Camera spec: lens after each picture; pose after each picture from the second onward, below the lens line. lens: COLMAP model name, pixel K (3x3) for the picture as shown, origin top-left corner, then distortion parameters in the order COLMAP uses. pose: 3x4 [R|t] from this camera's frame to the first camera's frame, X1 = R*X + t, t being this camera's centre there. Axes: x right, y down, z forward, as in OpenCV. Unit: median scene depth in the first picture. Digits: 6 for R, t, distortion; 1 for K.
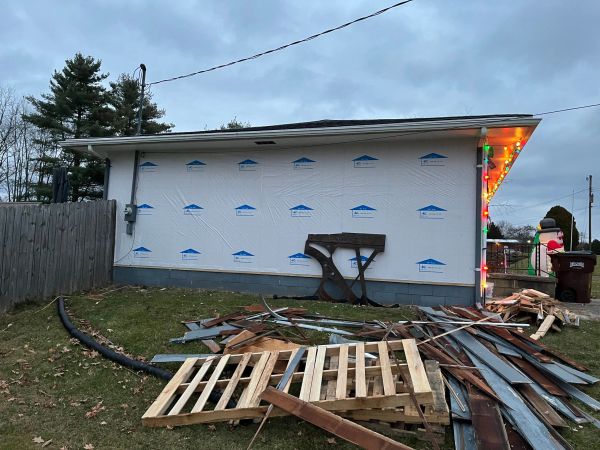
lens RADIAL K [[453.5, 0, 297.3], [0, 453.5, 228.7], [0, 0, 1]] dist [0.033598, -0.002923]
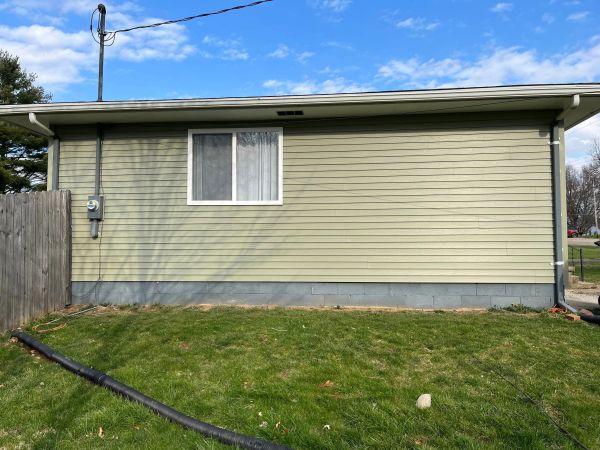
lens RADIAL K [[453.5, 0, 297.3], [0, 453.5, 228.7], [0, 0, 1]] dist [0.033598, -0.002923]
pose [[0.976040, -0.031157, 0.215350, -0.210111], [0.028462, 0.999473, 0.015606, -0.002832], [-0.215723, -0.009103, 0.976412, 0.214937]]
